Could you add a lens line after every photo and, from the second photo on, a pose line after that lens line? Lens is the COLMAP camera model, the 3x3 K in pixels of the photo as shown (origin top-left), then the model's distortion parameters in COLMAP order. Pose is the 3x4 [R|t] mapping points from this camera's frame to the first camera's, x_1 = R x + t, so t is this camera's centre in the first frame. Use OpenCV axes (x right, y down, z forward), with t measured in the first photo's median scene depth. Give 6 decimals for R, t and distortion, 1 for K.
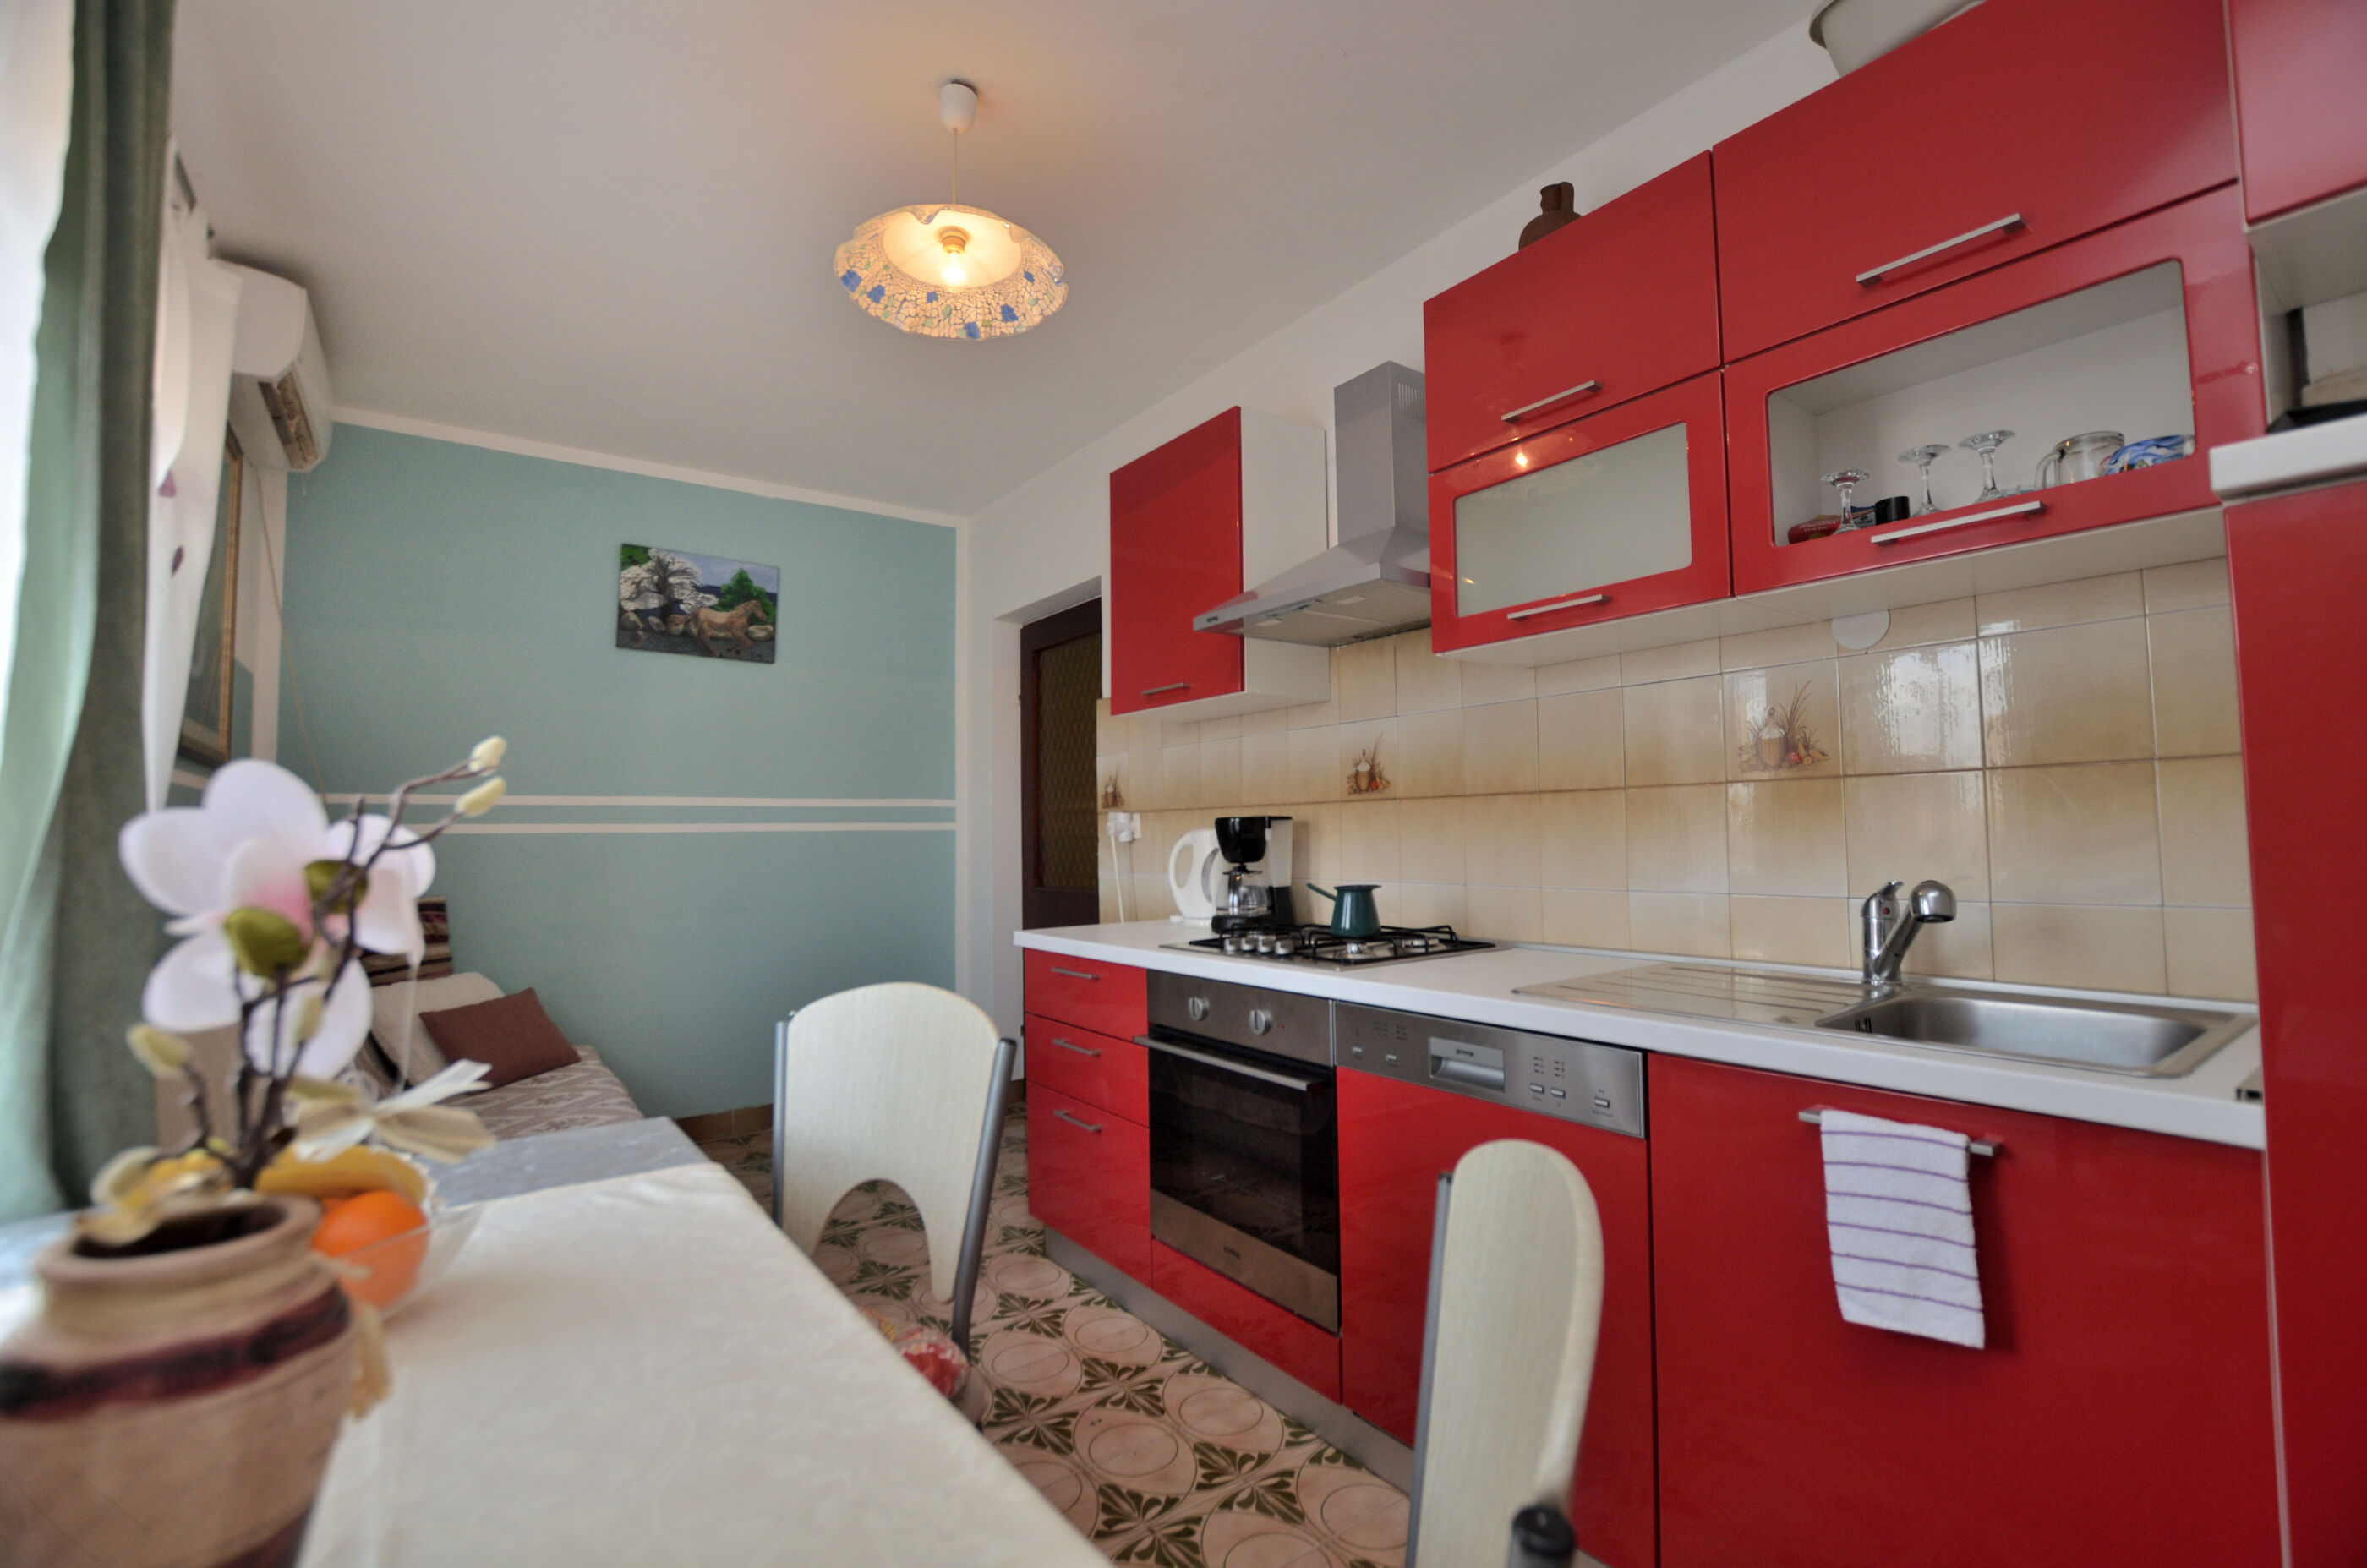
lens RADIAL K [[1047.9, 0, 1194.1], [0, 1047.9, 778.3], [0, 0, 1]] dist [-0.015267, 0.000192]
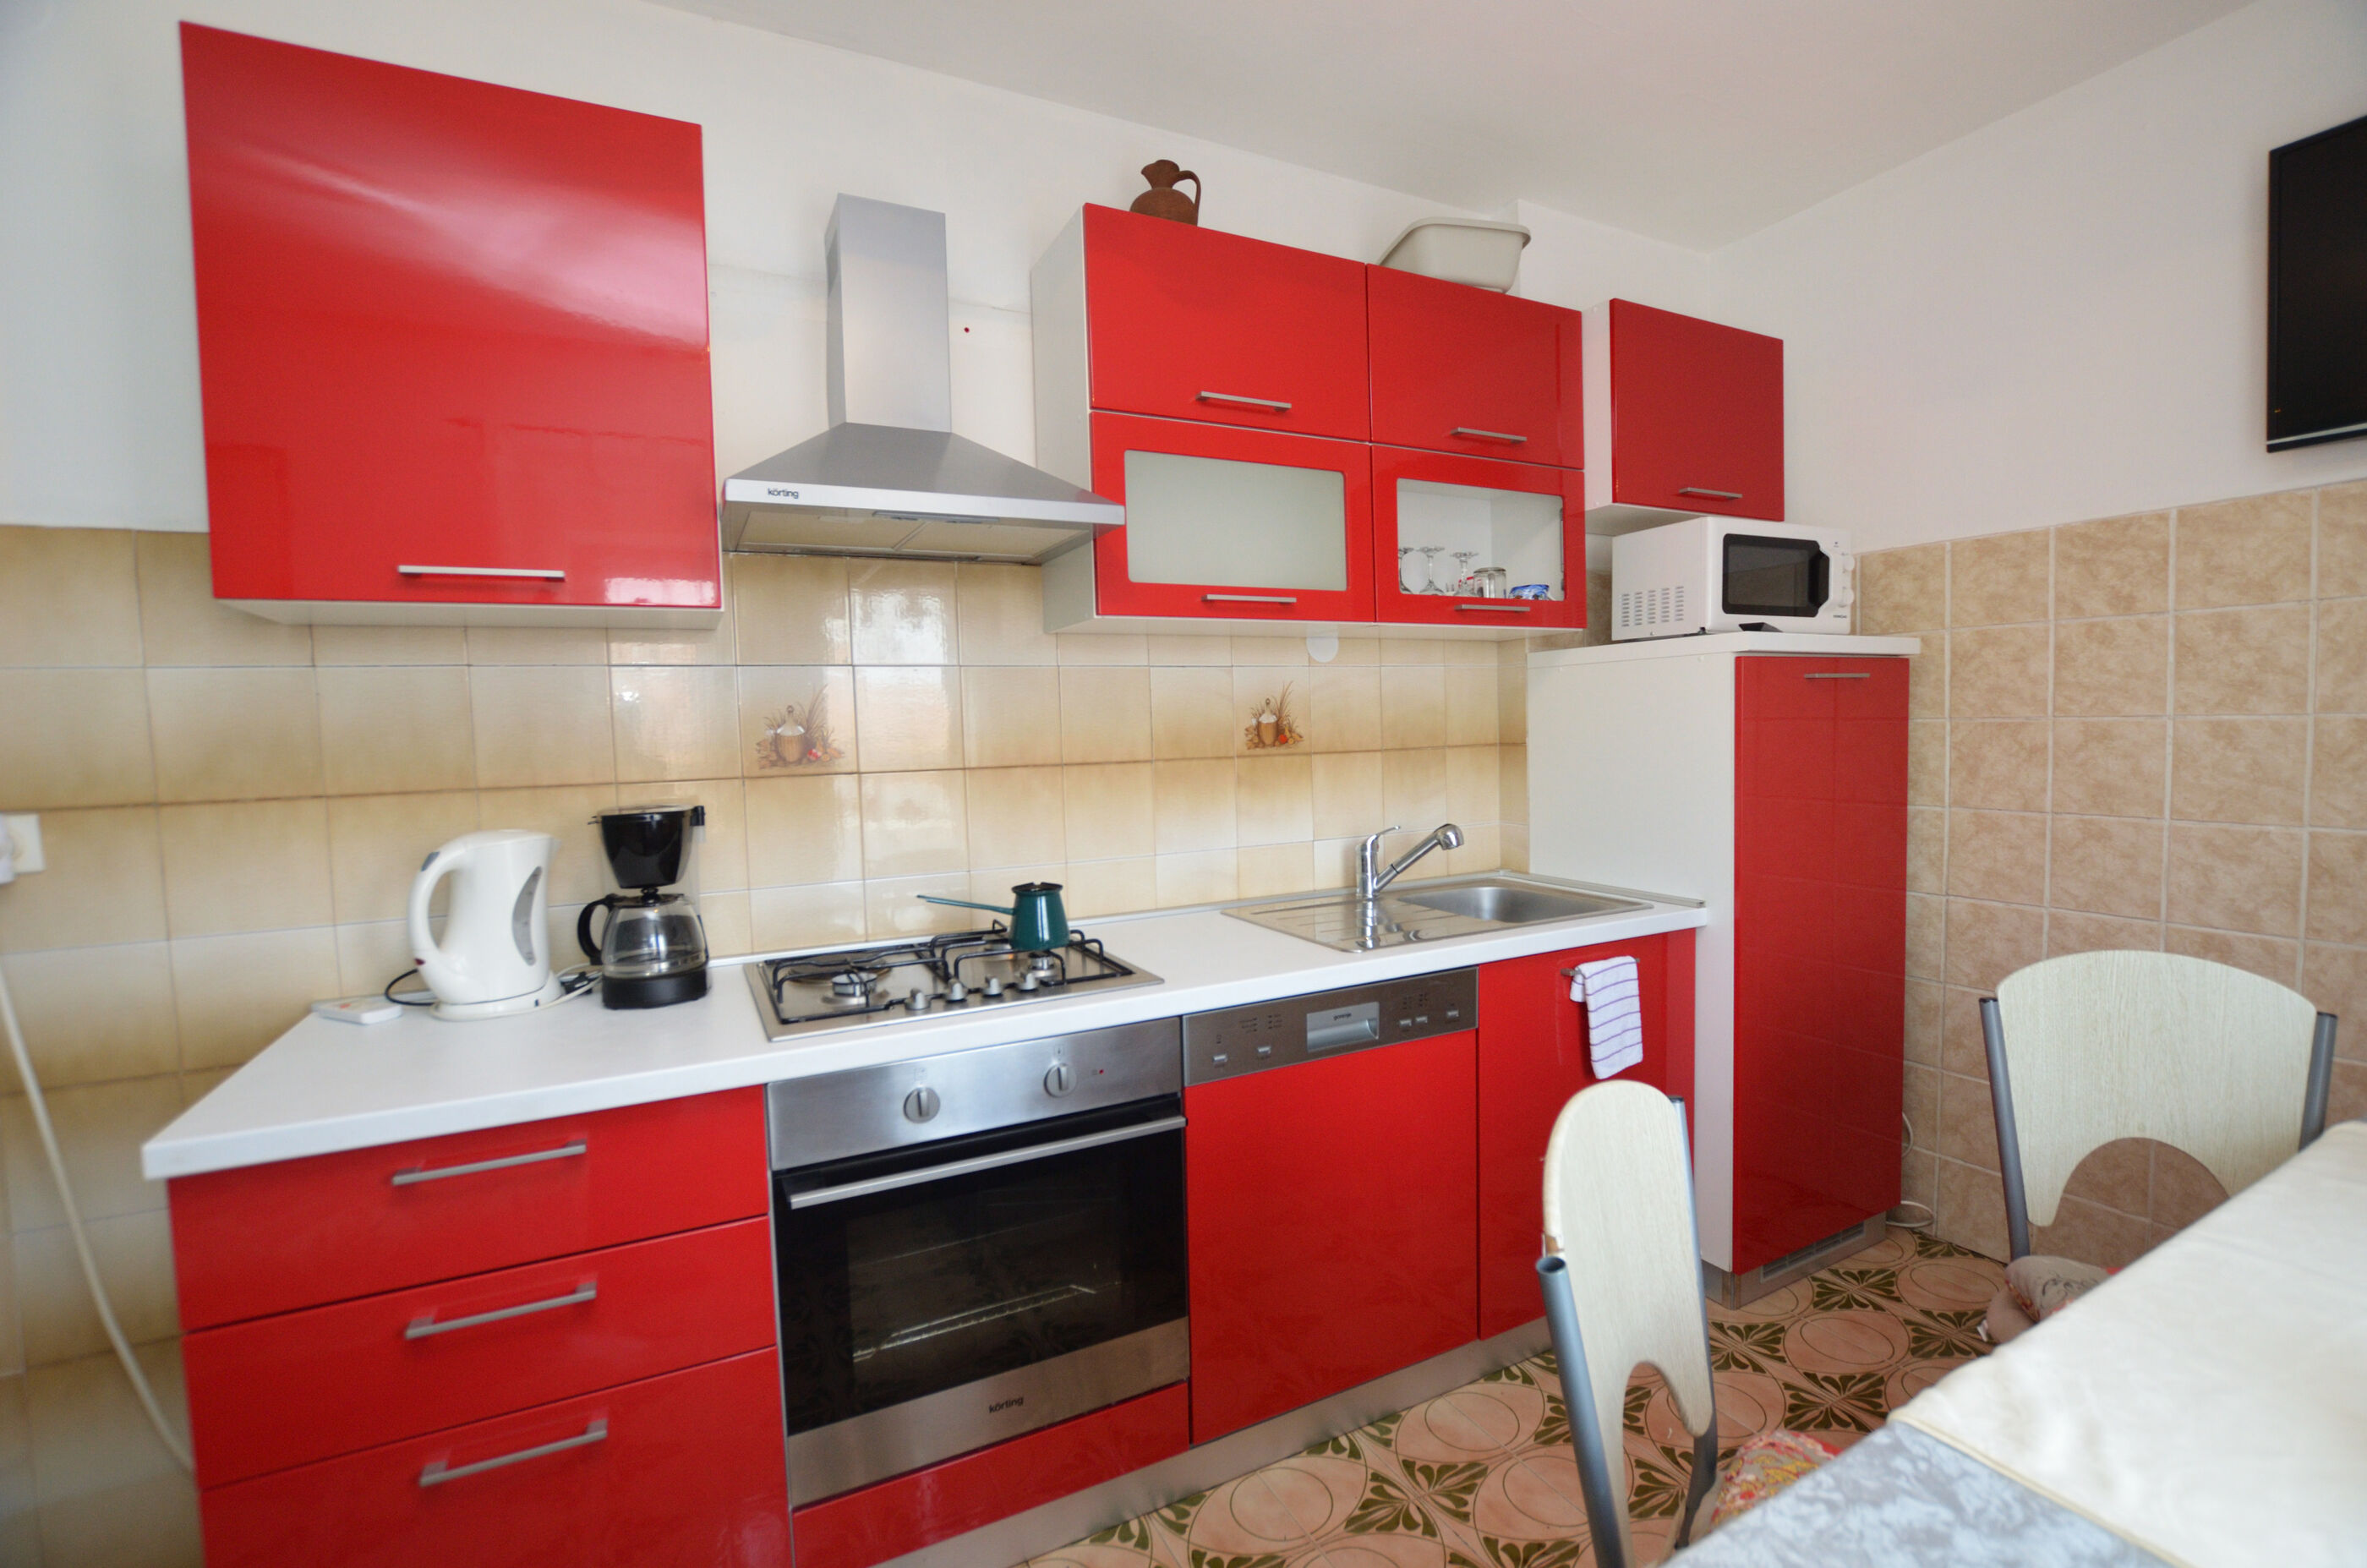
lens RADIAL K [[1047.9, 0, 1218.4], [0, 1047.9, 781.0], [0, 0, 1]] dist [-0.015267, 0.000192]
pose [[0.149109, -0.043200, 0.987877, -0.521686], [-0.029855, 0.998393, 0.048167, -0.019420], [-0.988370, -0.036675, 0.147580, 0.612892]]
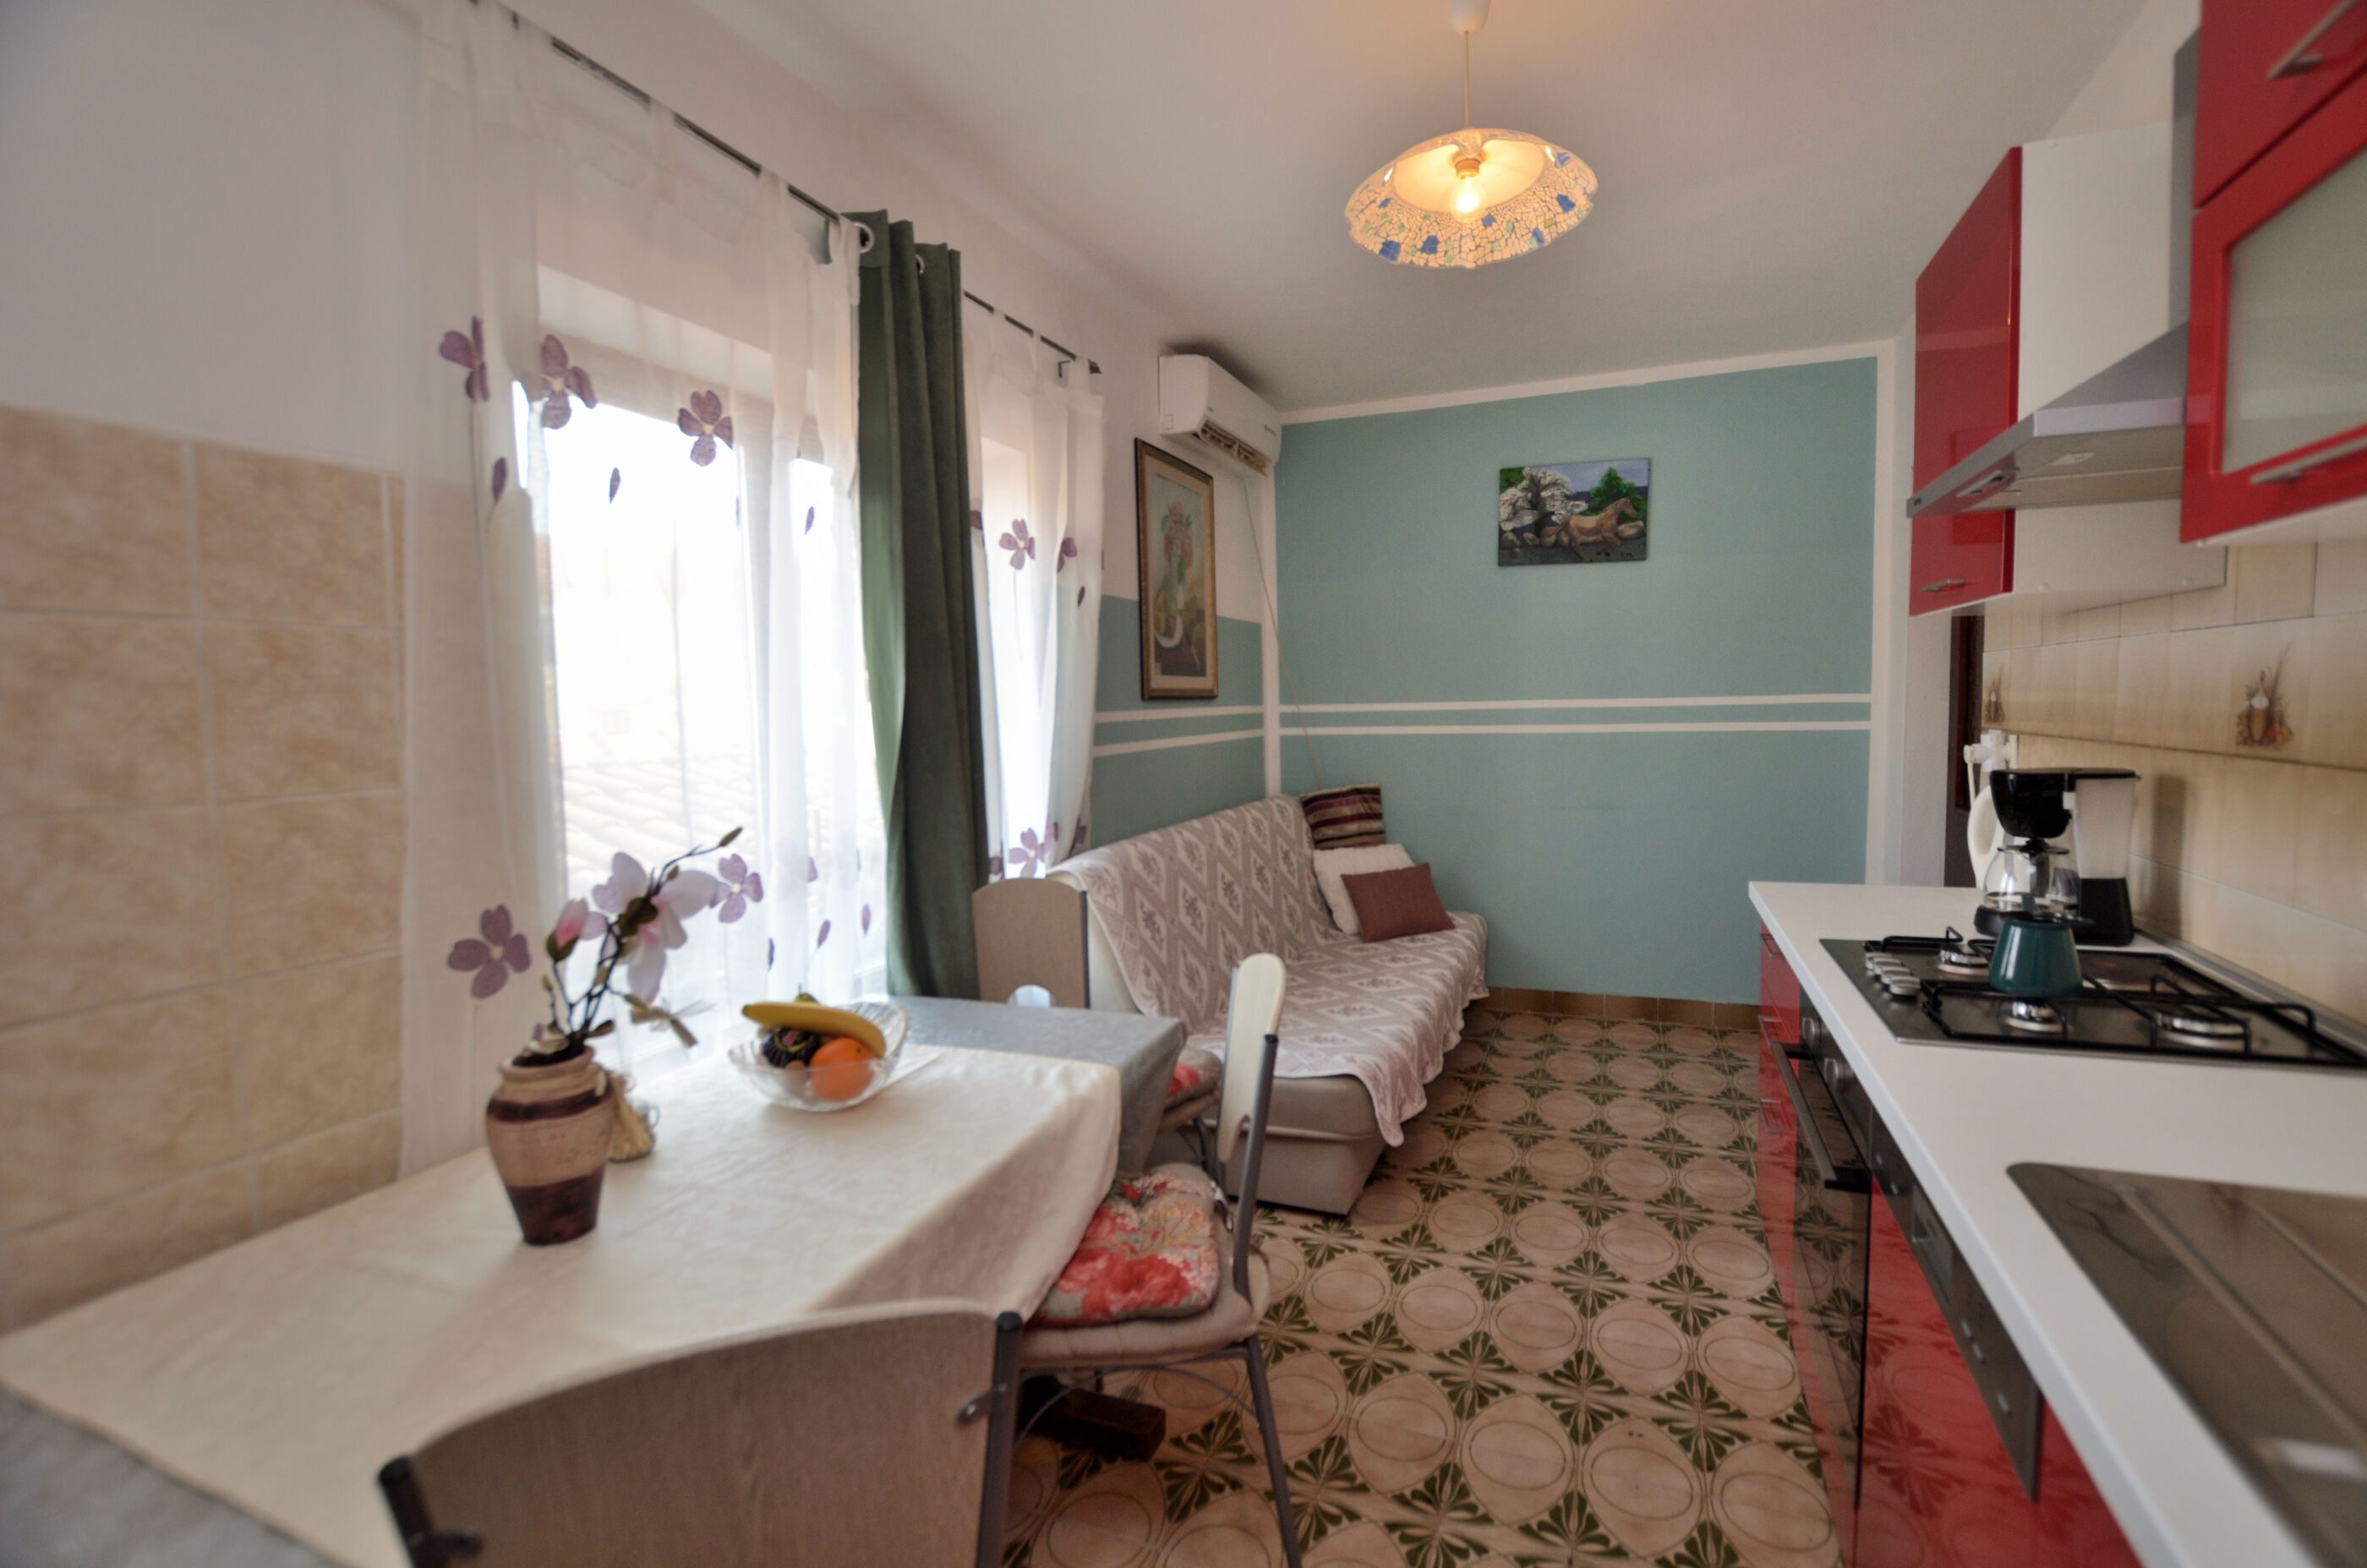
lens RADIAL K [[1047.9, 0, 1217.1], [0, 1047.9, 776.4], [0, 0, 1]] dist [-0.015267, 0.000192]
pose [[0.533737, 0.063332, -0.843275, 0.348079], [0.063306, 0.991401, 0.114525, -0.073952], [0.843277, -0.114511, 0.525139, 0.202307]]
